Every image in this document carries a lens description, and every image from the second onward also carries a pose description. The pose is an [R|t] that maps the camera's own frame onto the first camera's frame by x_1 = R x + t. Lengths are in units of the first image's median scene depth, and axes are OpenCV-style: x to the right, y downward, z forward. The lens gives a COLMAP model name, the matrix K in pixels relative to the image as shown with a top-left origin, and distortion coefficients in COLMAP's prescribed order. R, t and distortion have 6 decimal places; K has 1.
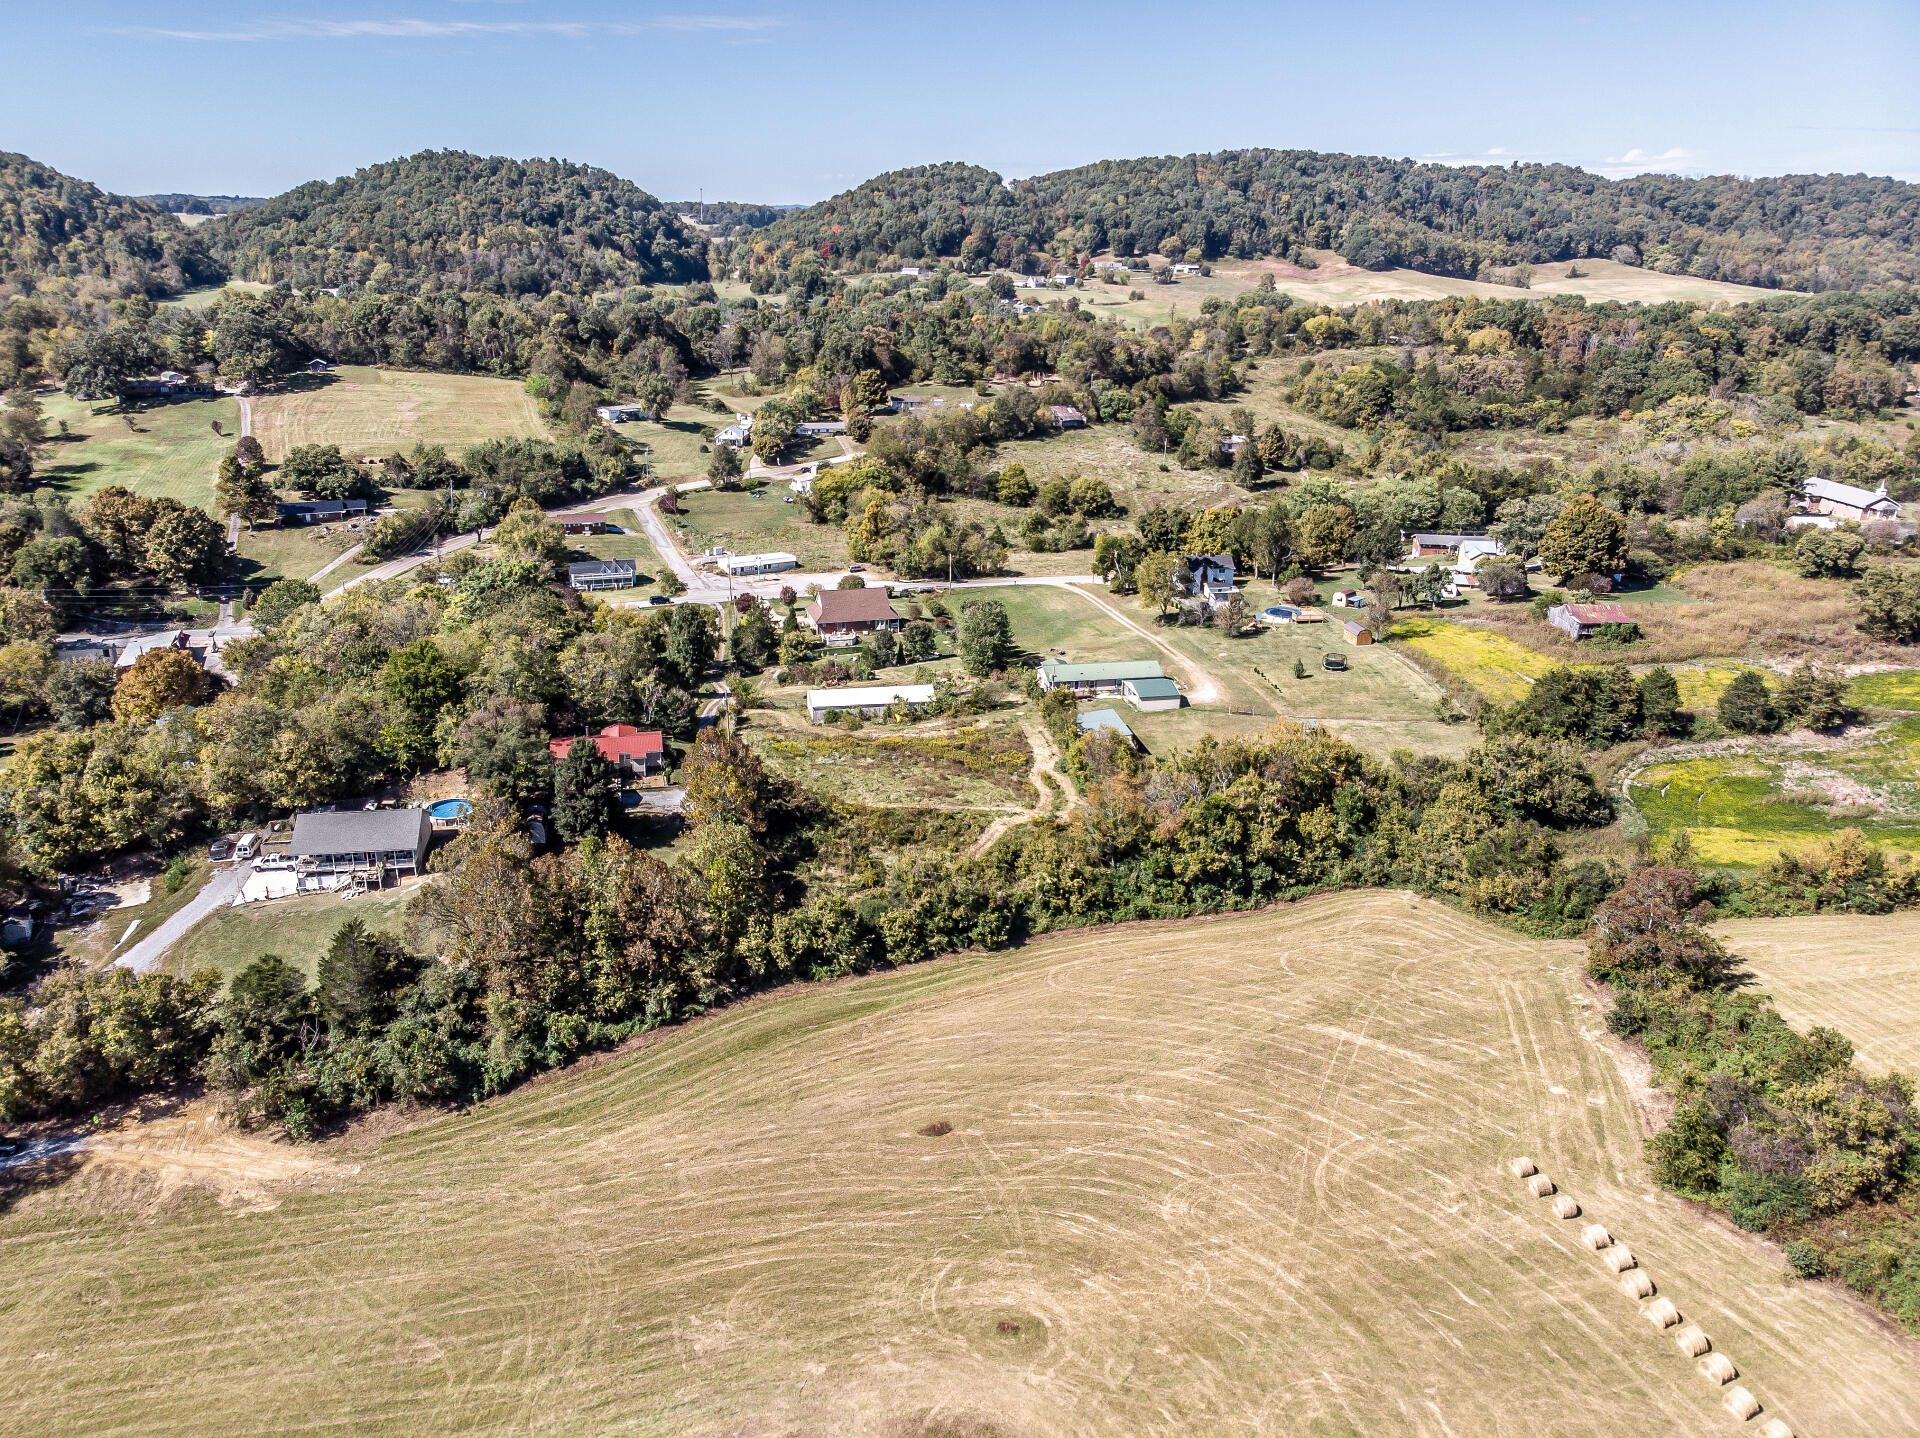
lens RADIAL K [[1425.9, 0, 968.9], [0, 1425.9, 693.1], [0, 0, 1]] dist [-0.007012, 0.027208]
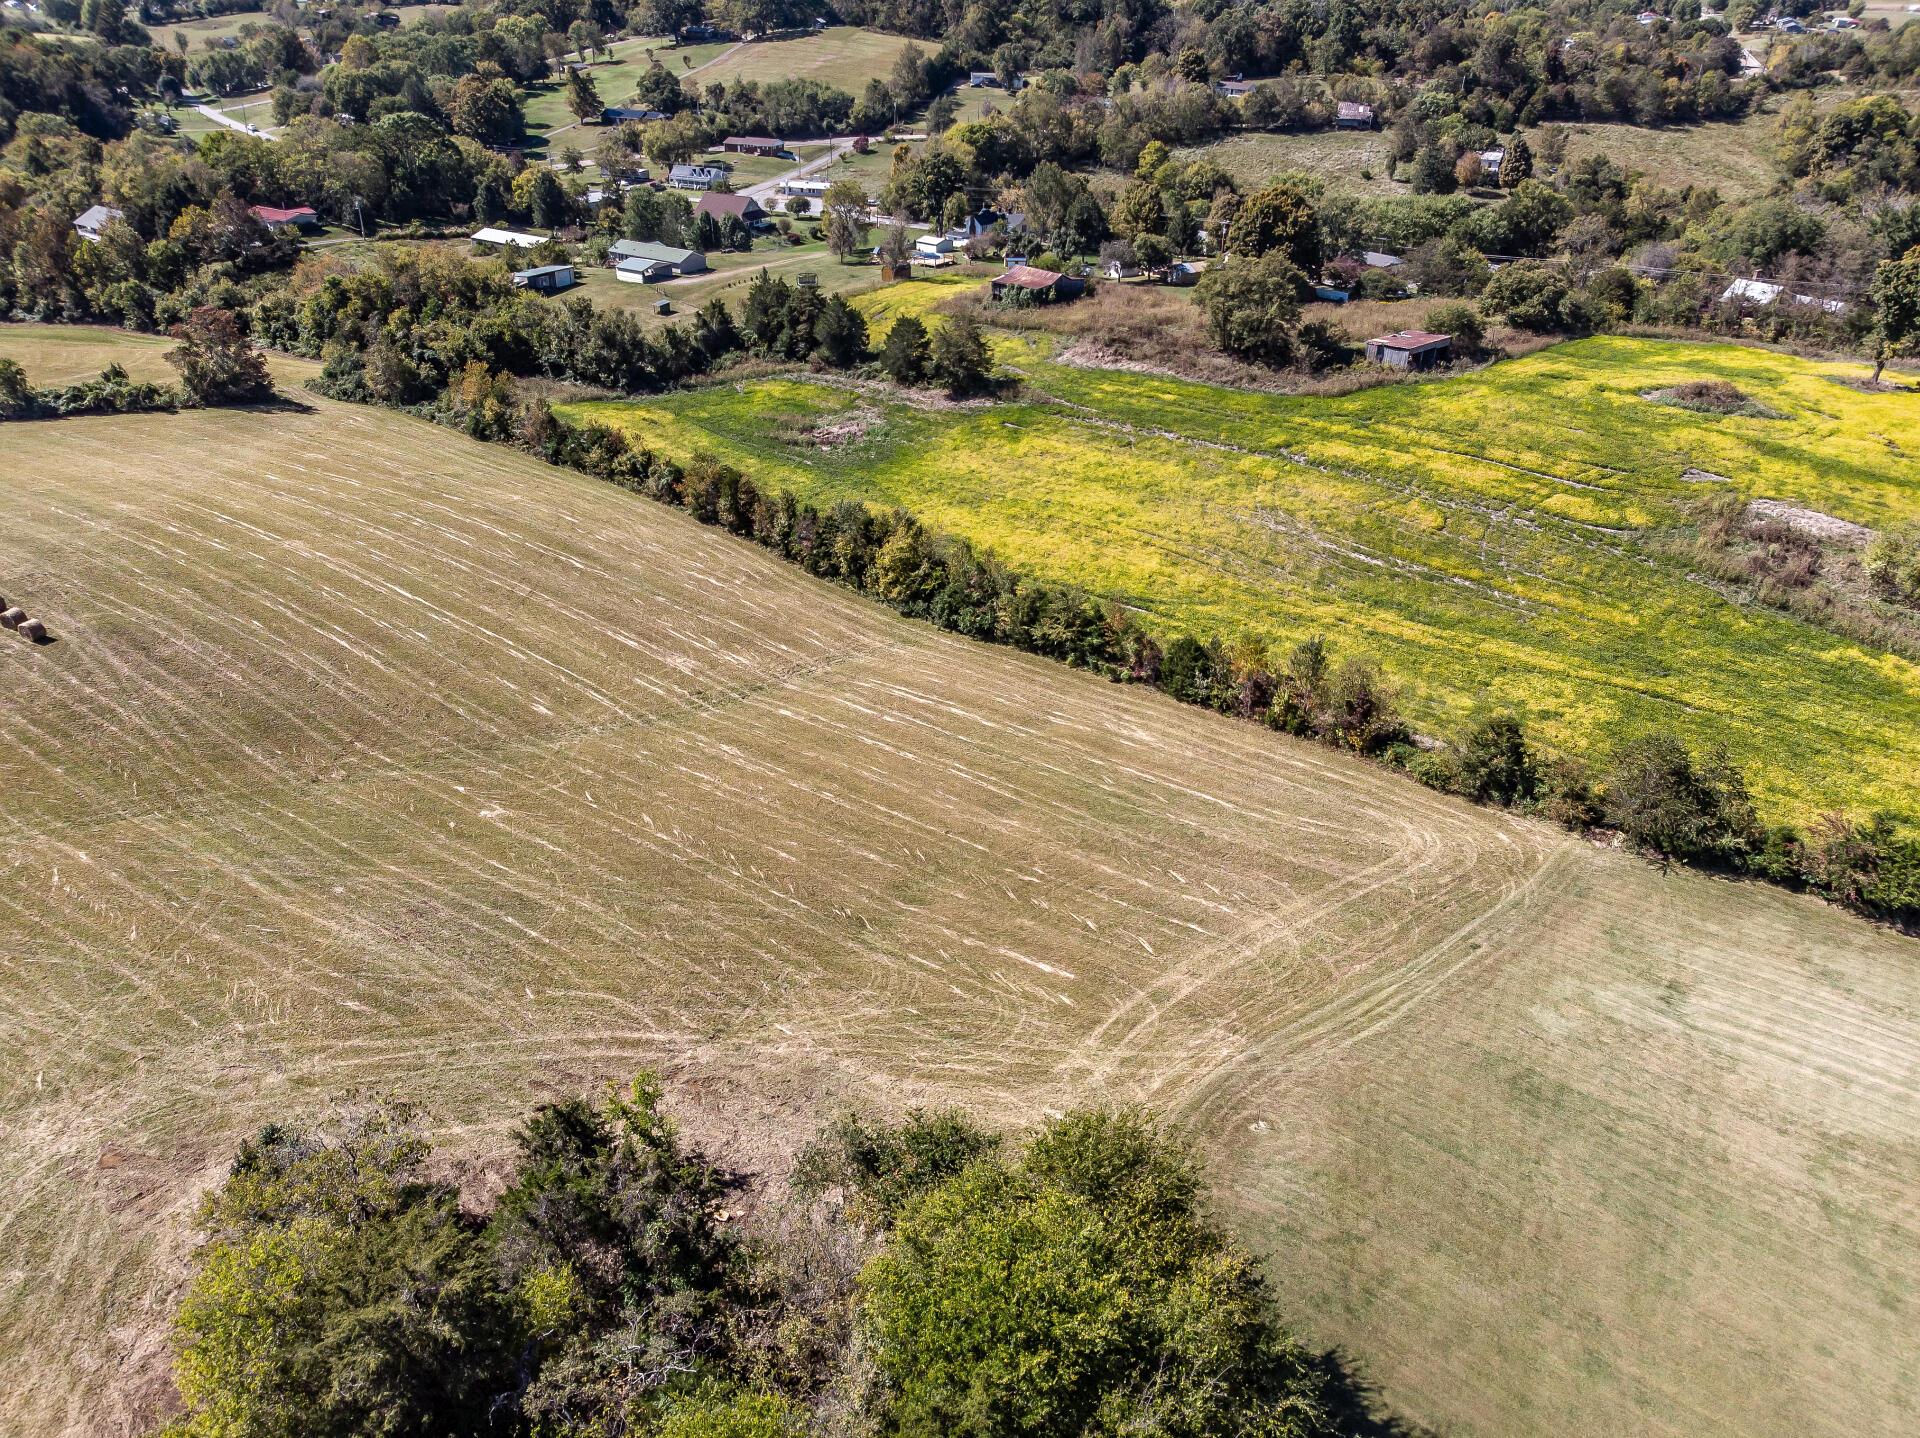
lens RADIAL K [[1433.9, 0, 960.0], [0, 1433.9, 719.0], [0, 0, 1]] dist [0.006373, -0.000510]
pose [[0.701159, 0.341042, -0.626152, 0.656623], [-0.231181, 0.939485, 0.252829, -0.006183], [0.674486, -0.032520, 0.737571, 0.154711]]
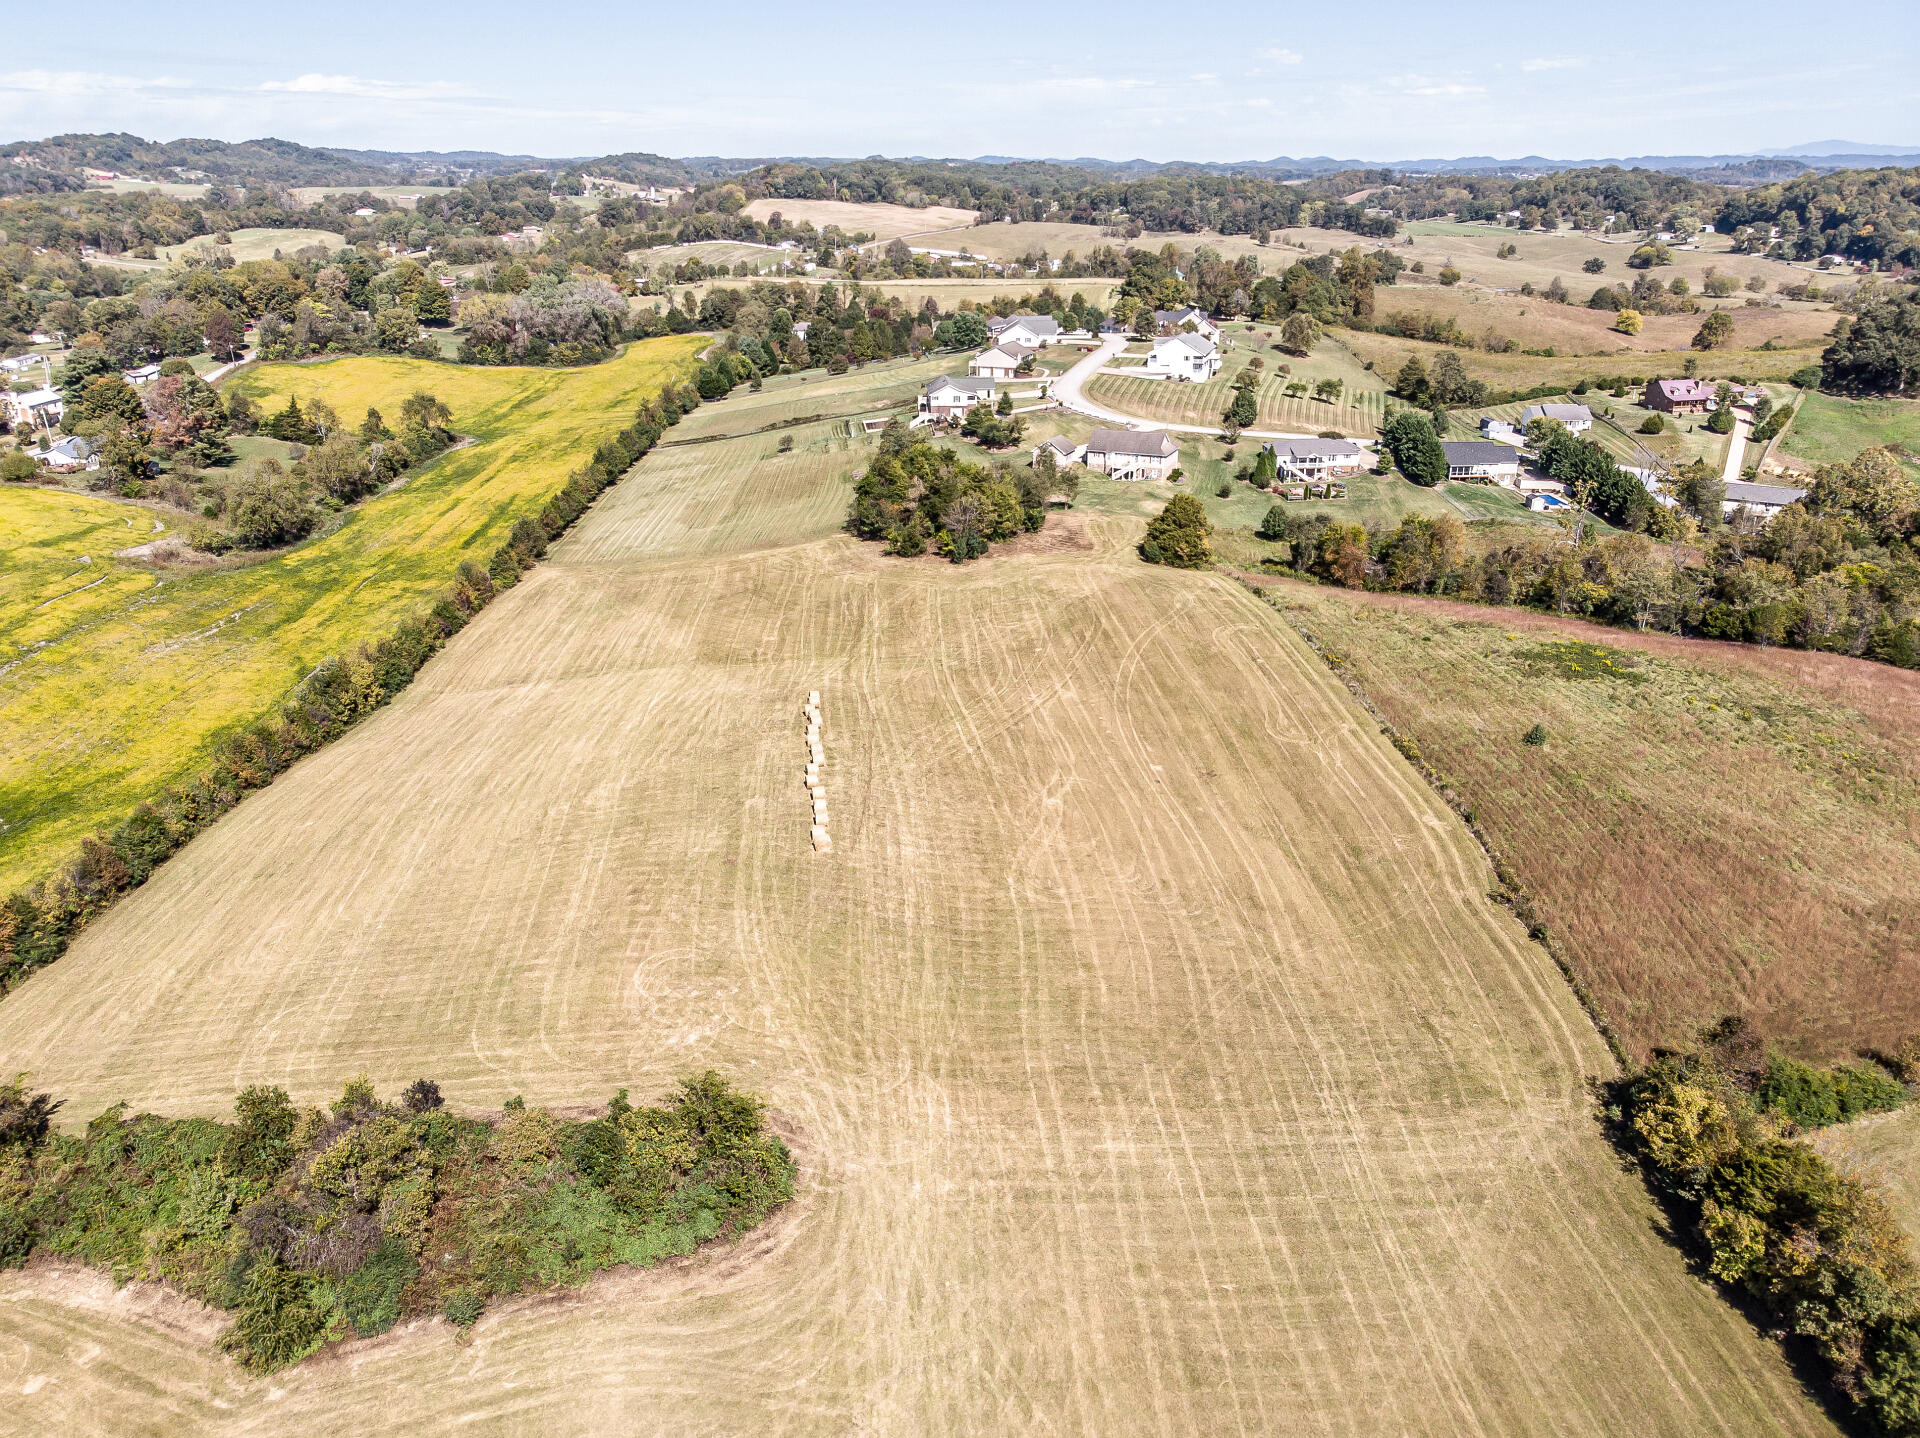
lens RADIAL K [[1495.4, 0, 927.5], [0, 1495.4, 718.9], [0, 0, 1]] dist [0.001639, -0.000704]
pose [[0.158893, -0.357185, 0.920419, -0.024683], [0.316678, 0.901443, 0.295153, -0.029296], [-0.935130, 0.244578, 0.256346, 0.091378]]
